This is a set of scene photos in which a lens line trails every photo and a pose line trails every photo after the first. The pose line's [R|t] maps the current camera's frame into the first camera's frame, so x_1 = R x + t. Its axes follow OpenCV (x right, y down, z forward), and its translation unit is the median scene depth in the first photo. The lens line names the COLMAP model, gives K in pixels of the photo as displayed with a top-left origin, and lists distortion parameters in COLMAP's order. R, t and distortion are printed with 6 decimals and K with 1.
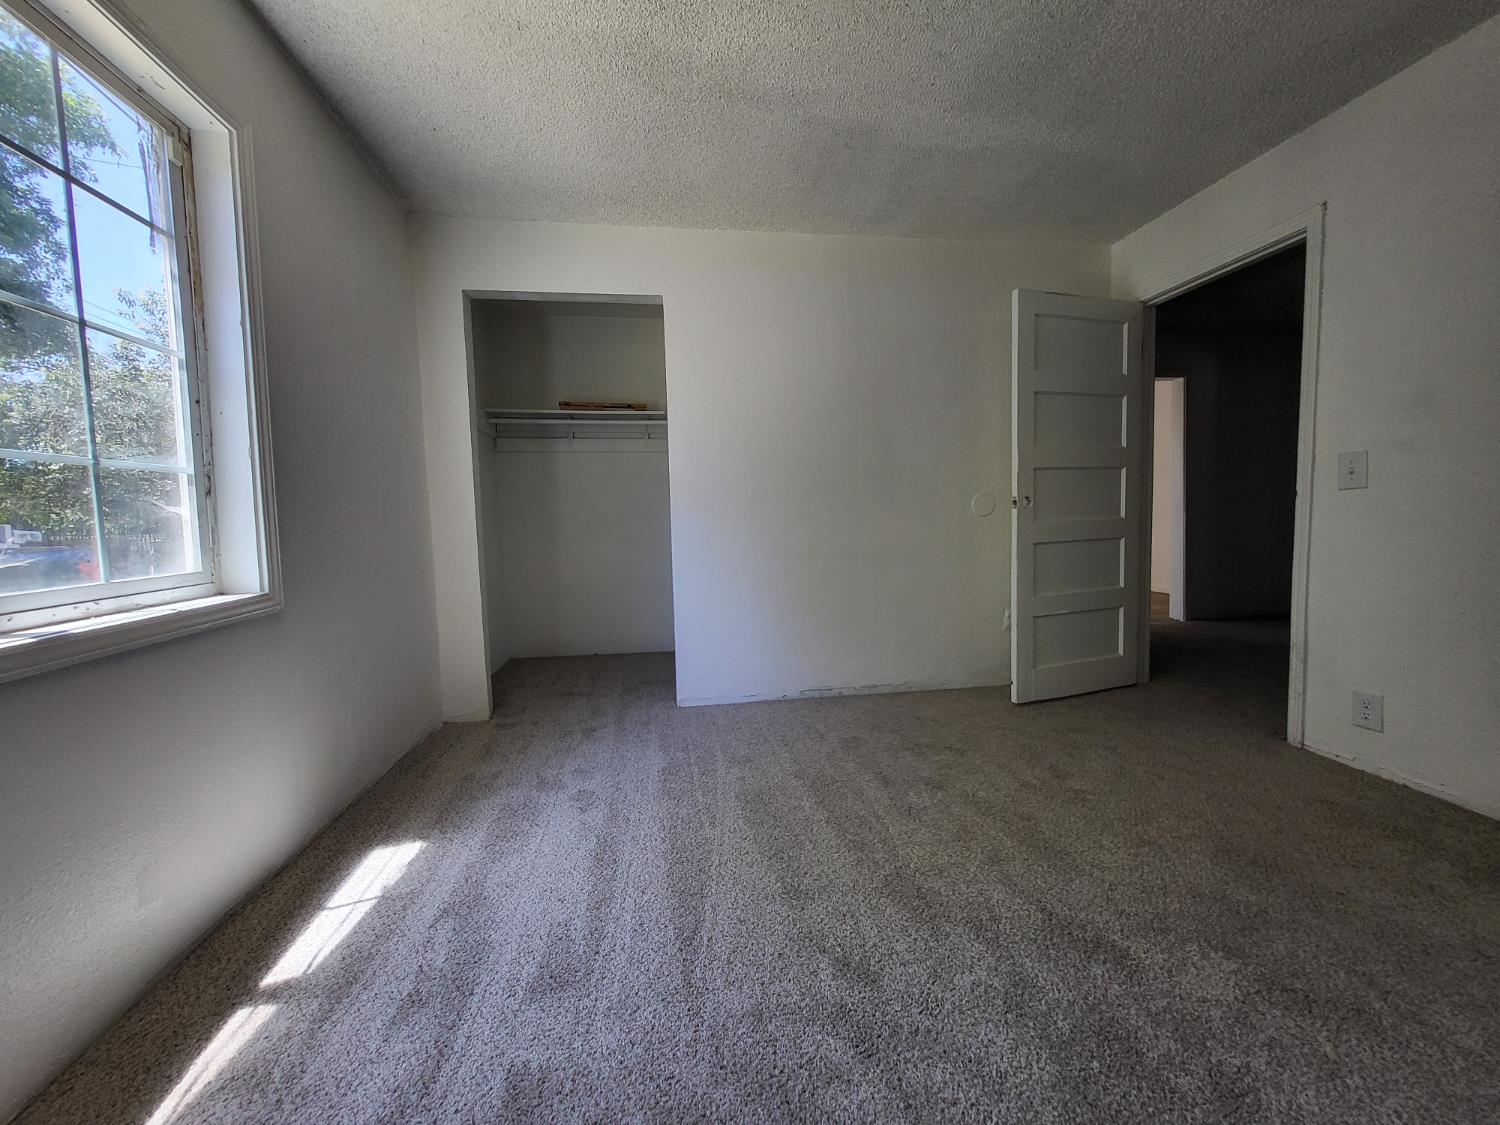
lens RADIAL K [[589.6, 0, 750.0], [0, 589.6, 562.5], [0, 0, 1]] dist [-0.001550, -0.000094]
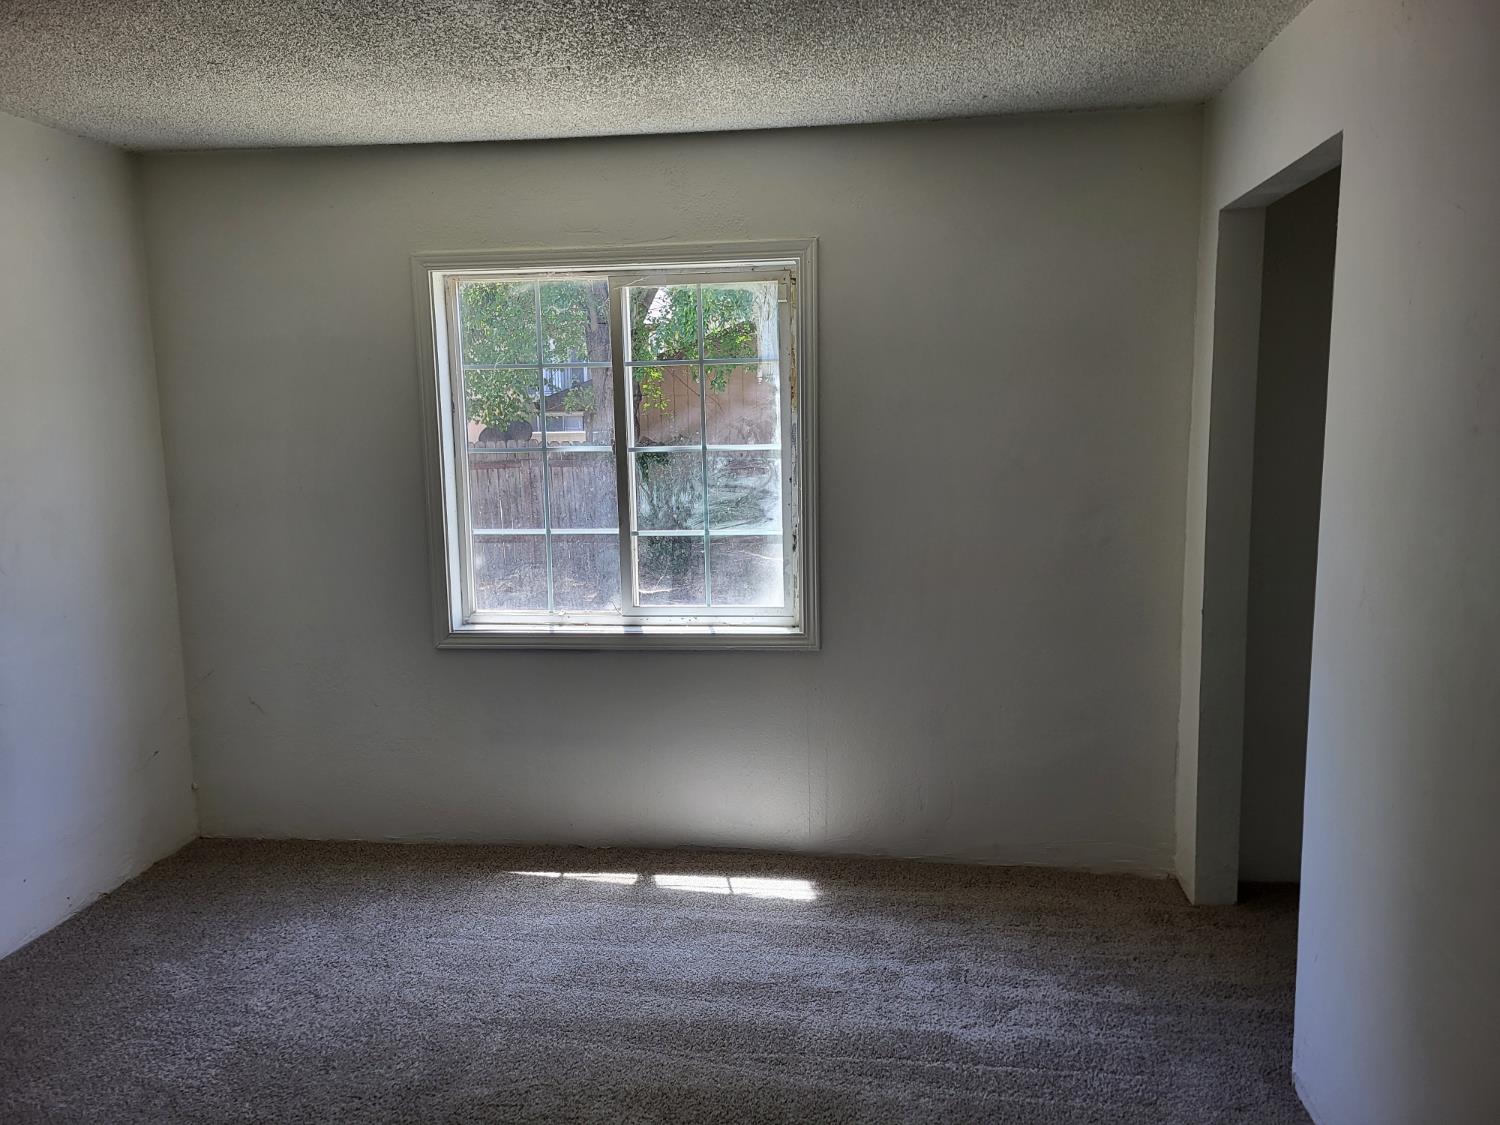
lens RADIAL K [[1150.7, 0, 750.0], [0, 1150.7, 562.5], [0, 0, 1]] dist [0.036235, -0.000538]
pose [[-0.315874, 0.142594, -0.938025, 1.498571], [-0.049625, 0.984806, 0.166416, -0.507192], [0.947502, 0.099117, -0.303999, 1.687476]]
